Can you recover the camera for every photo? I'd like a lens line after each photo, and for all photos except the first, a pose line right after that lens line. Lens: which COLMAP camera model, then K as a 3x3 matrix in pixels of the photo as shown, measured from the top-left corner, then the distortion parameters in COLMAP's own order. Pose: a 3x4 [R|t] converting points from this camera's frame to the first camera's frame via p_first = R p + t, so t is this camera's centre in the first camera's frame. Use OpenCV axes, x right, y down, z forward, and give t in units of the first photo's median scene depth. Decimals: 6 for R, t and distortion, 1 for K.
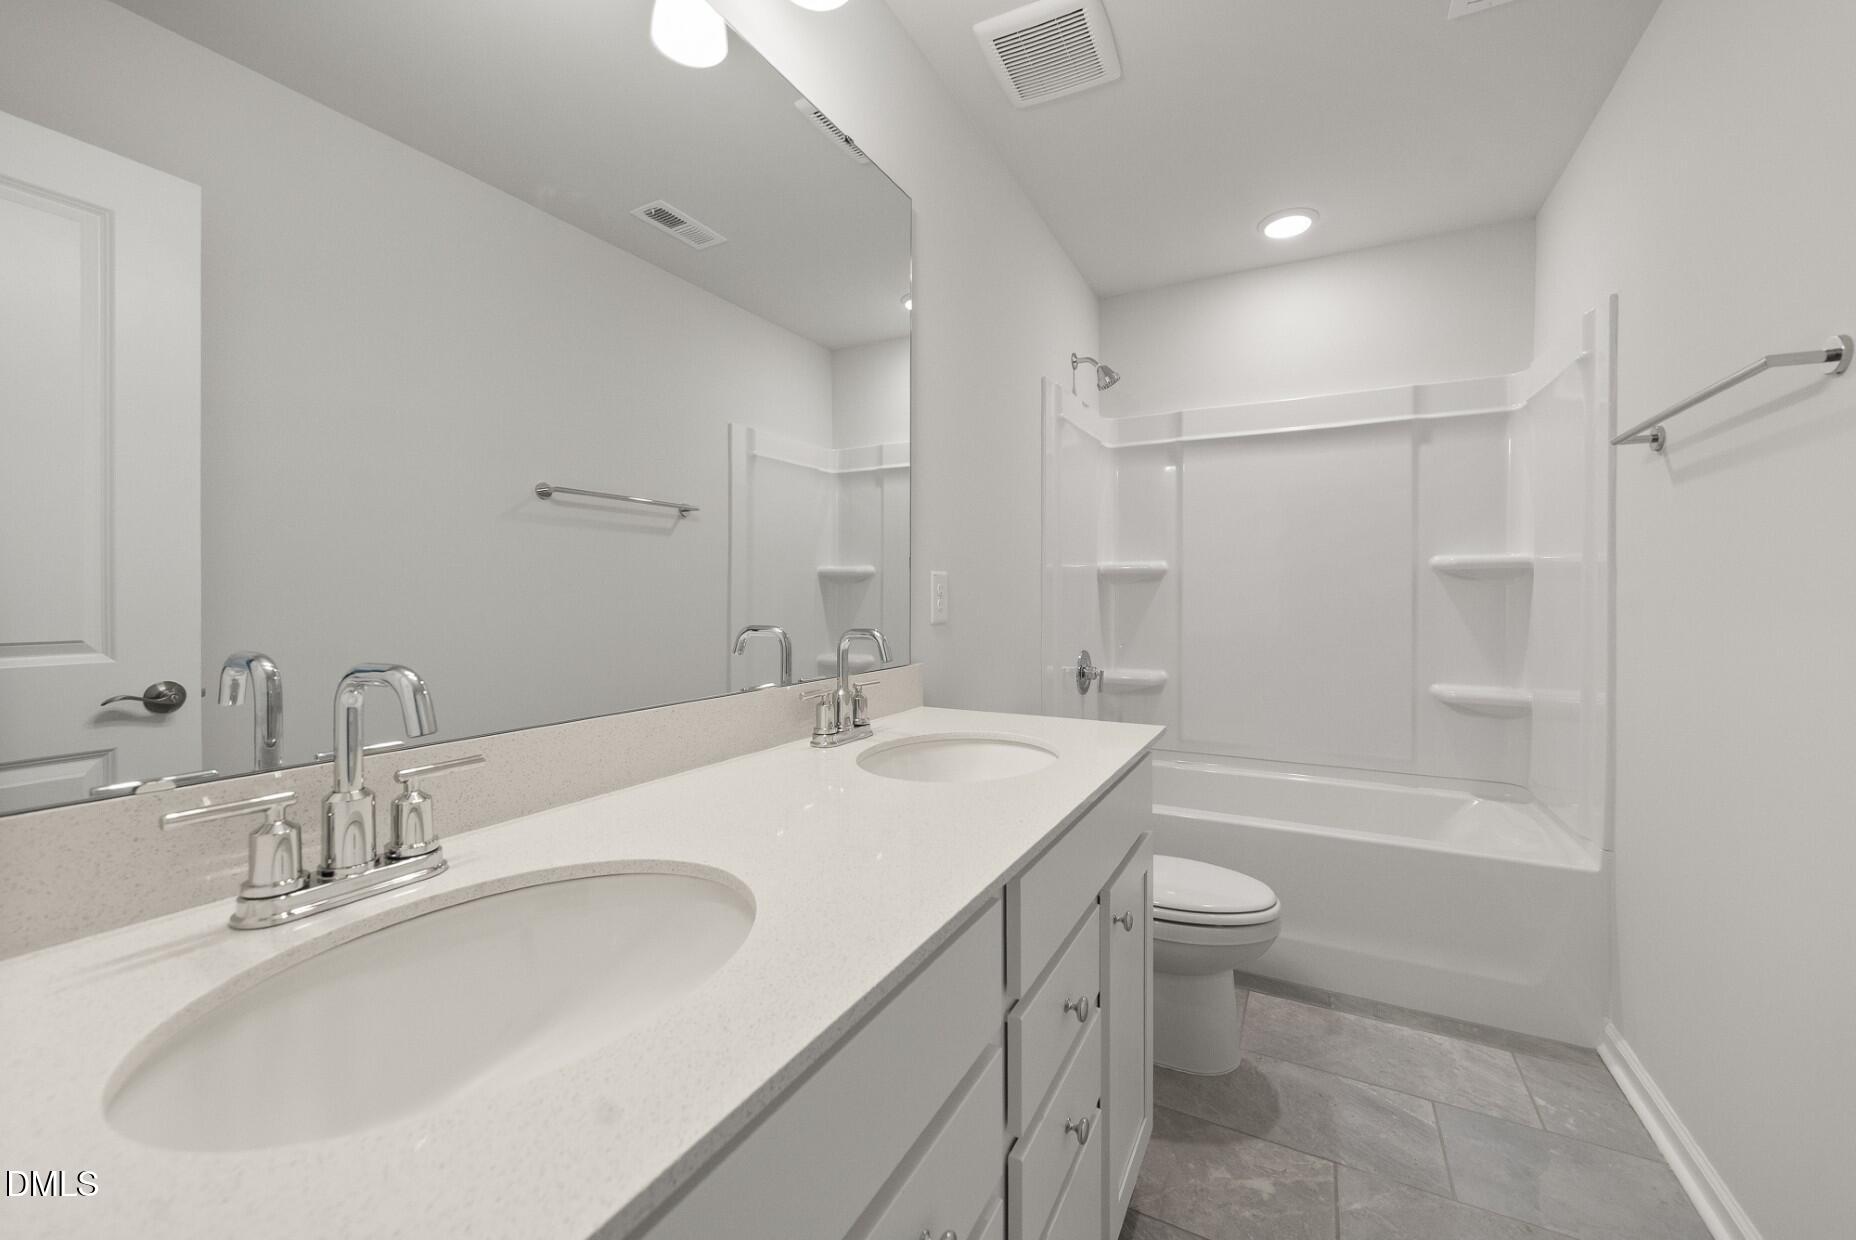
lens RADIAL K [[713.9, 0, 919.5], [0, 713.9, 612.3], [0, 0, 1]] dist [0.001222, -0.000184]
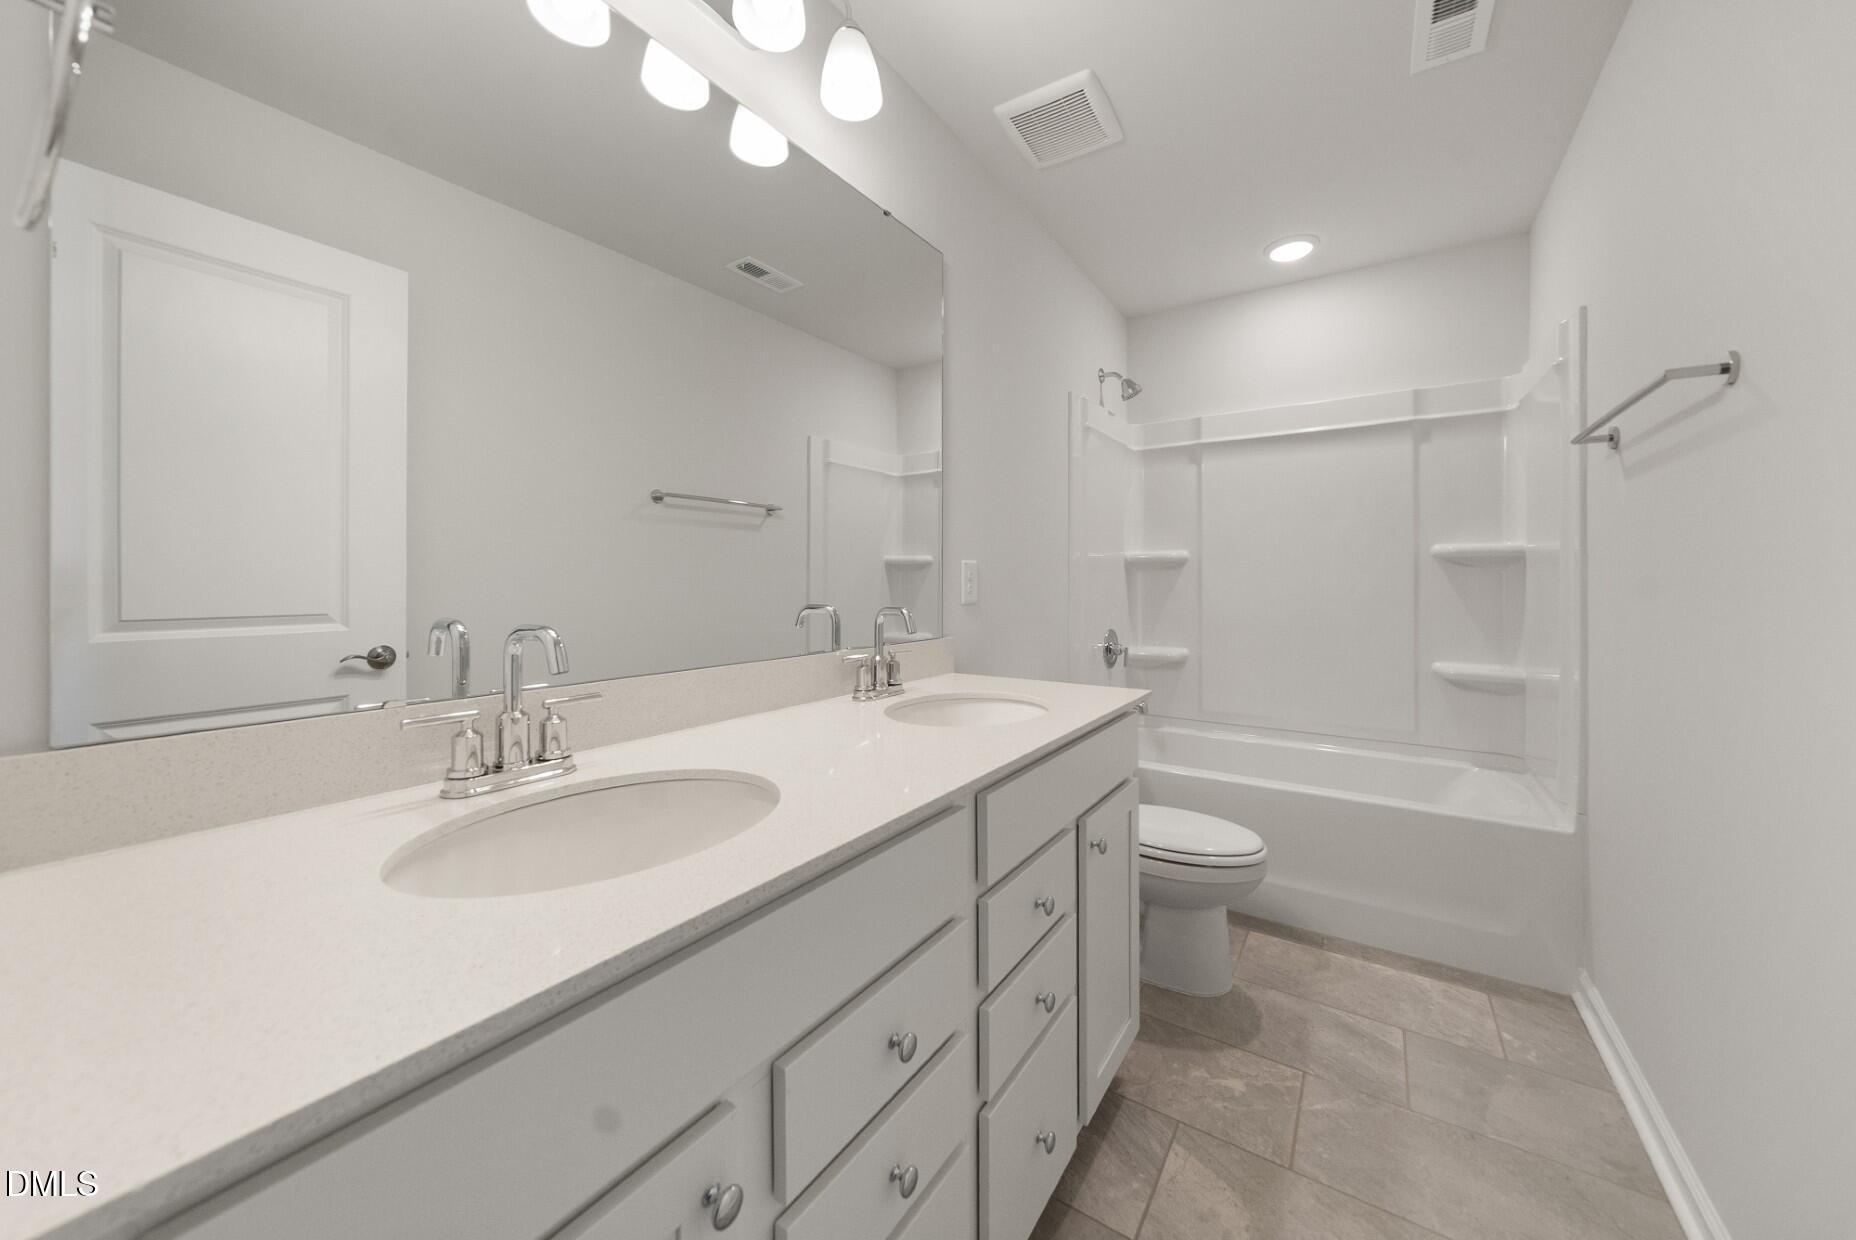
lens RADIAL K [[650.0, 0, 926.4], [0, 650.0, 595.2], [0, 0, 1]] dist [-0.001218, -0.000065]
pose [[0.994834, 0.001749, -0.101501, 0.068294], [-0.002116, 0.999992, -0.003513, 0.004848], [0.101494, 0.003710, 0.994829, -0.090919]]
